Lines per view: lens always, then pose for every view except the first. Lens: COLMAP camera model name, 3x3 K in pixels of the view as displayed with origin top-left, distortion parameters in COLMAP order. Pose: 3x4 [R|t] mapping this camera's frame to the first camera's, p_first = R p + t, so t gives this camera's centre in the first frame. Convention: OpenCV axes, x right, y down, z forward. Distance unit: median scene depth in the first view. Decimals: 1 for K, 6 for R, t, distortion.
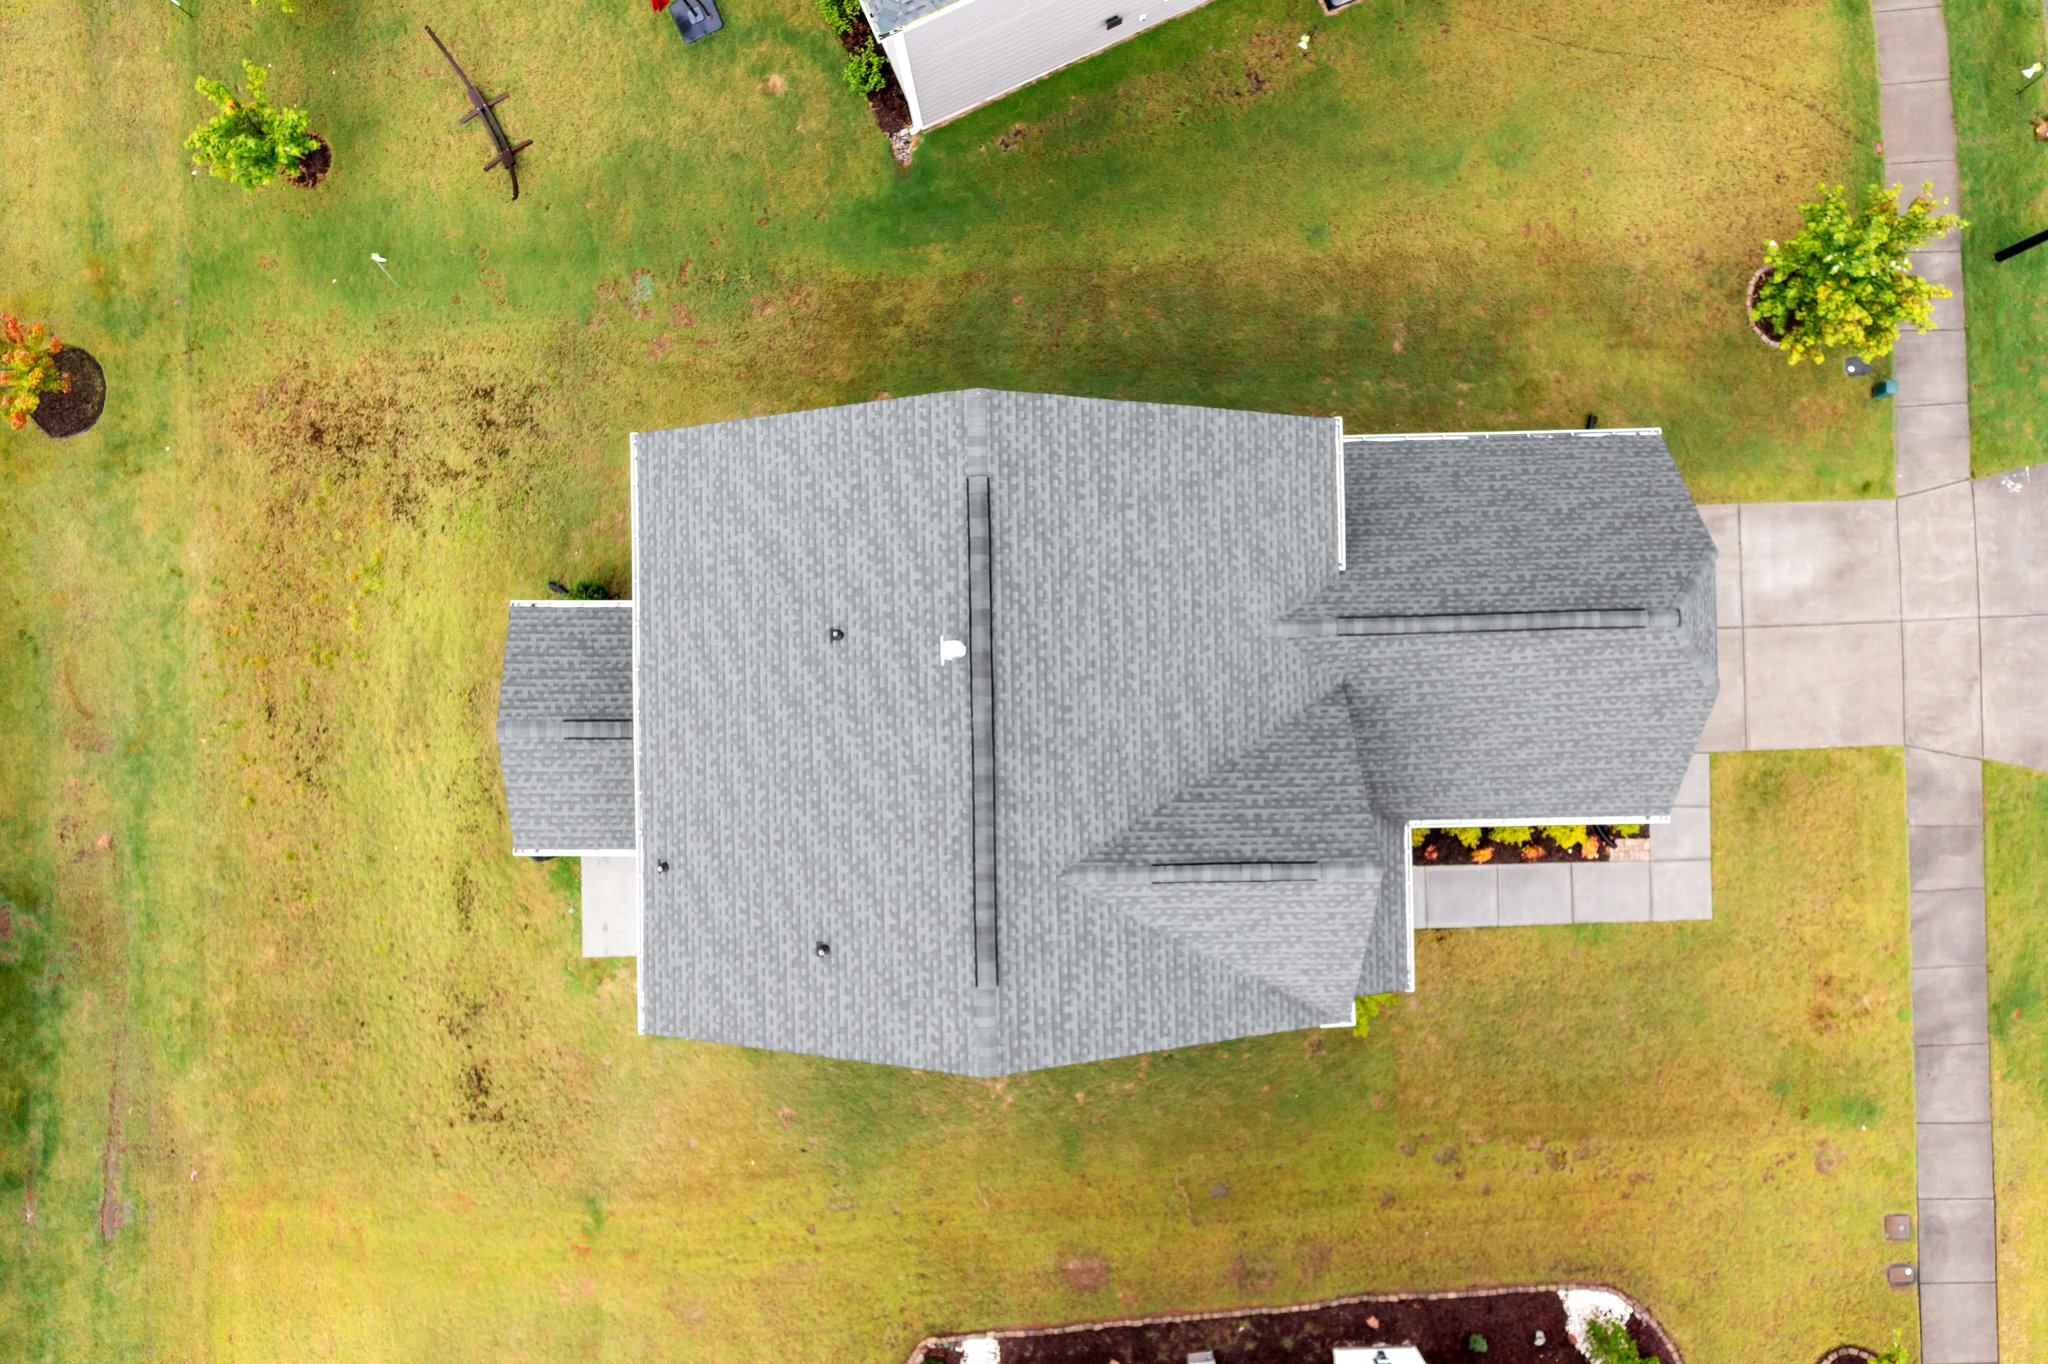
lens RADIAL K [[1633.3, 0, 1024.0], [0, 1633.3, 682.0], [0, 0, 1]] dist [-0.000888, -0.004334]
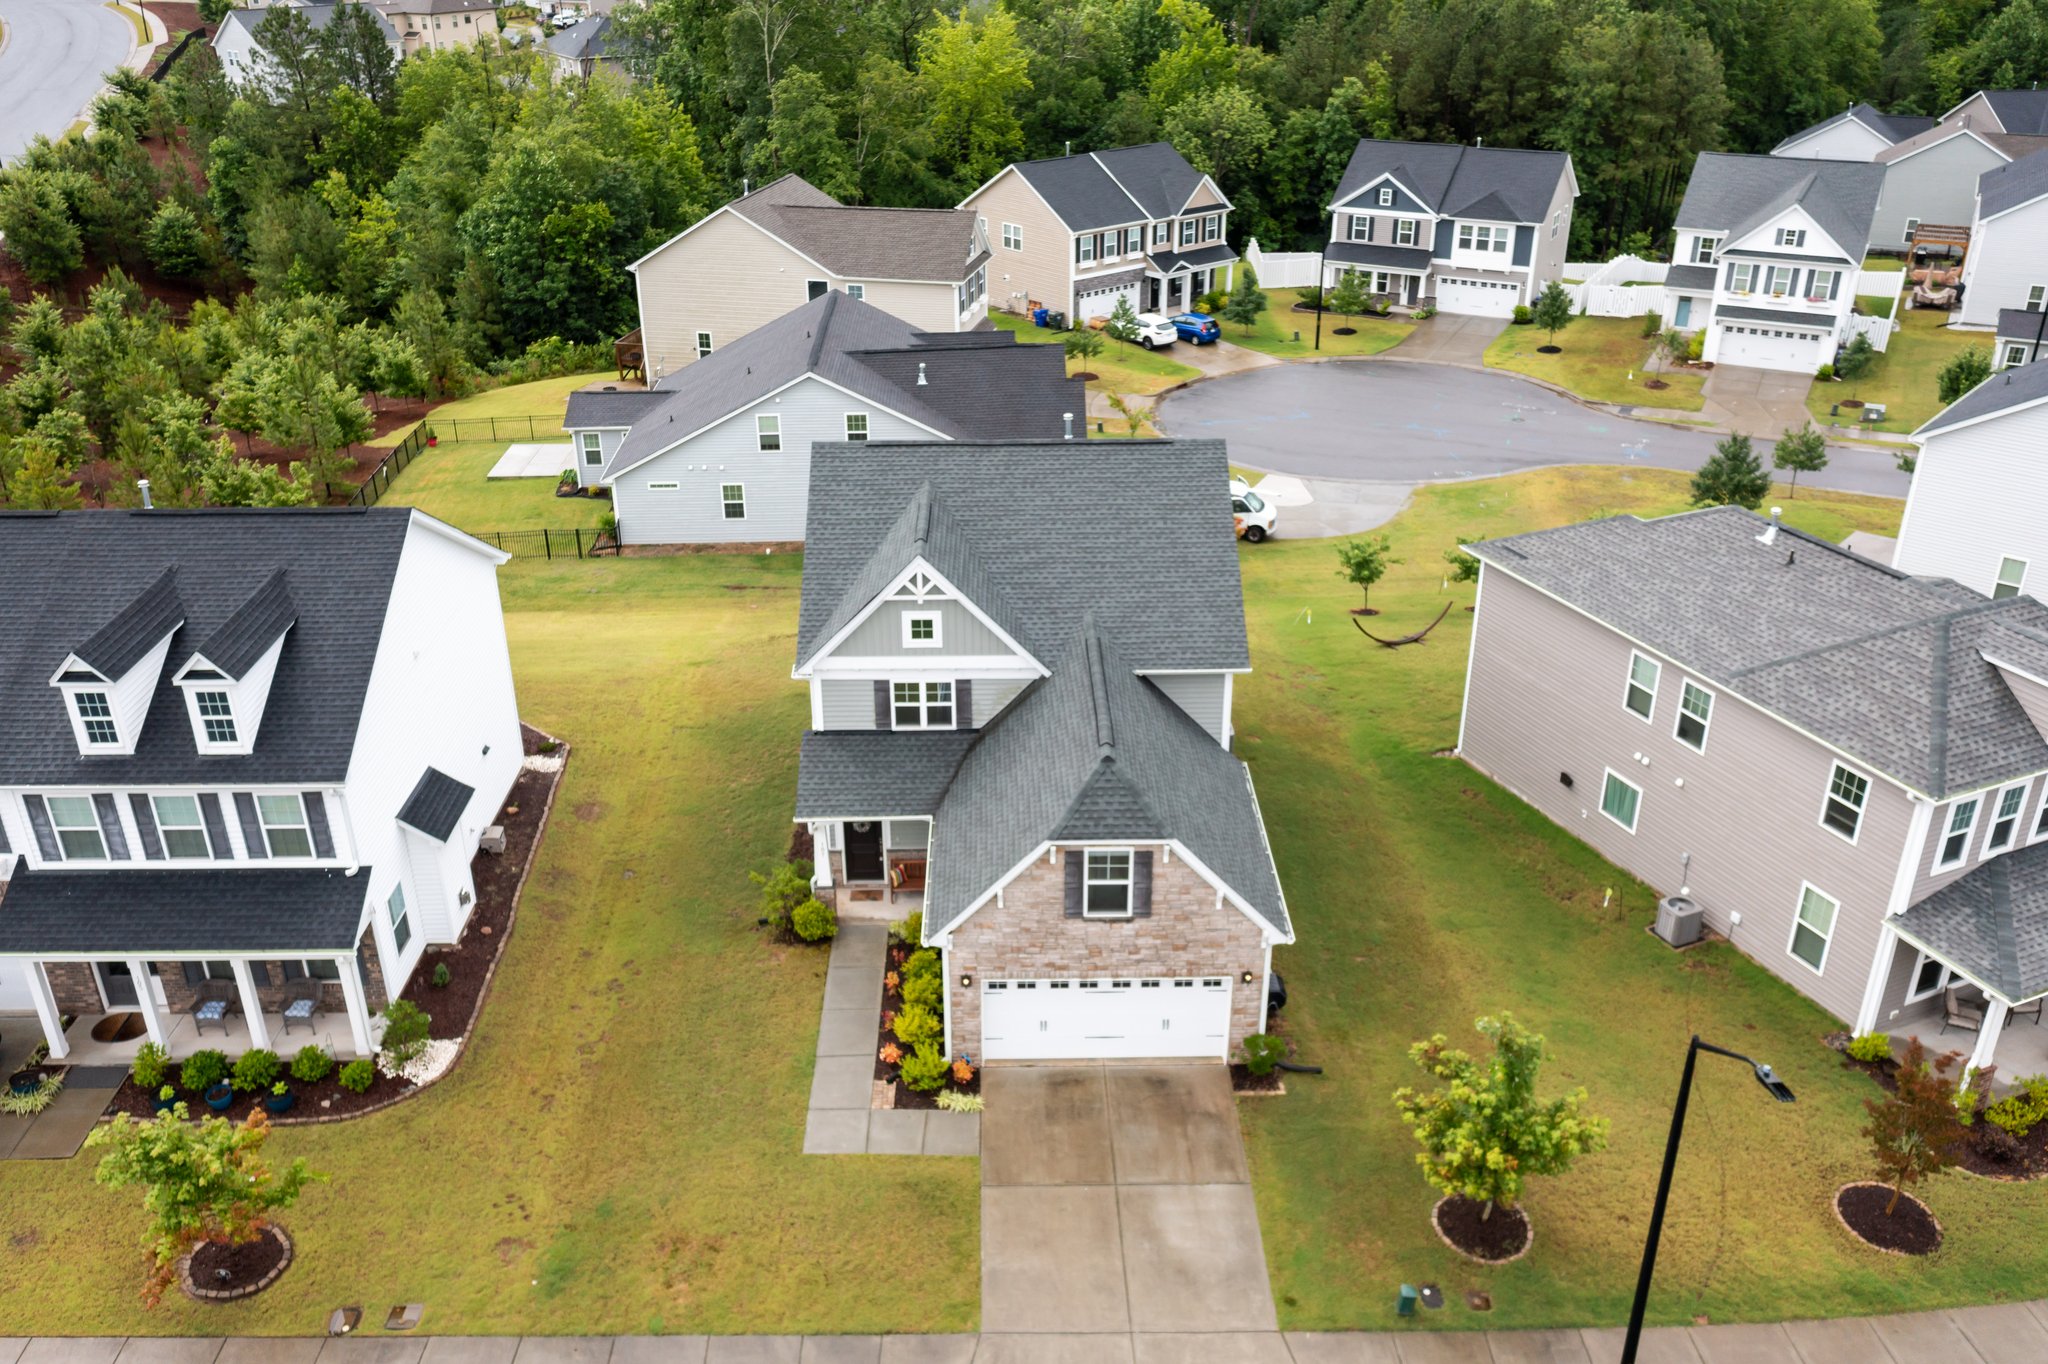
lens RADIAL K [[1633.3, 0, 1024.0], [0, 1633.3, 682.0], [0, 0, 1]] dist [-0.000888, -0.004334]
pose [[-0.008441, 0.452677, -0.891634, 1.132903], [-0.999962, -0.001947, 0.008478, 0.010852], [0.002102, 0.891672, 0.452677, 0.333639]]
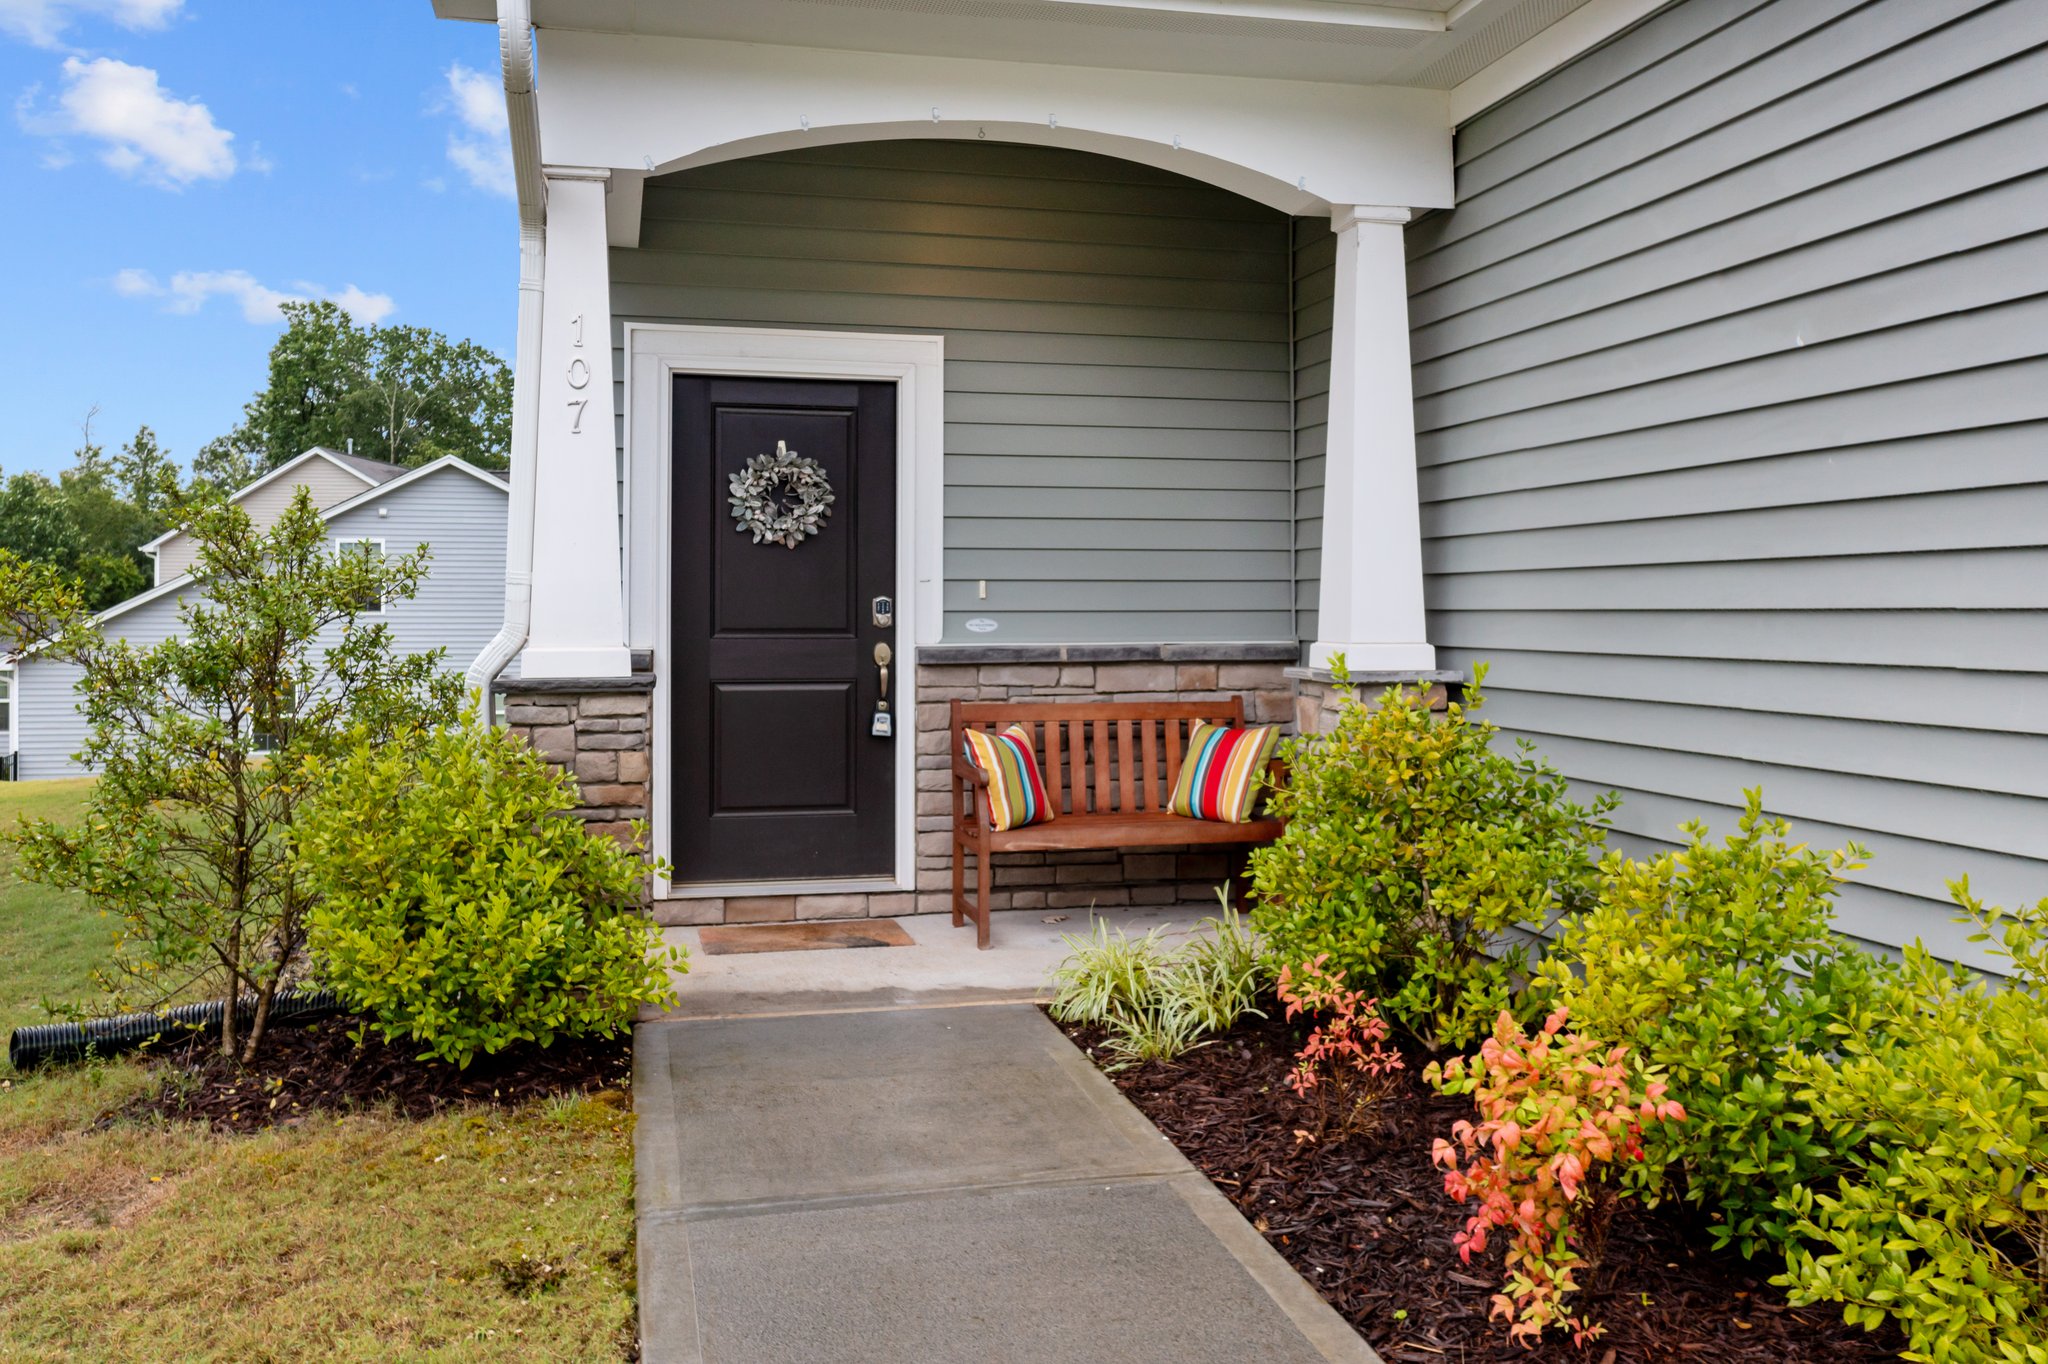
lens RADIAL K [[1665.0, 0, 1020.6], [0, 1665.0, 603.4], [0, 0, 1]] dist [-0.005117, -0.003992]
pose [[0.210194, 0.009842, -0.977610, 0.354047], [-0.977651, -0.002022, -0.210223, 0.149396], [-0.004046, 0.999950, 0.009197, 0.958454]]
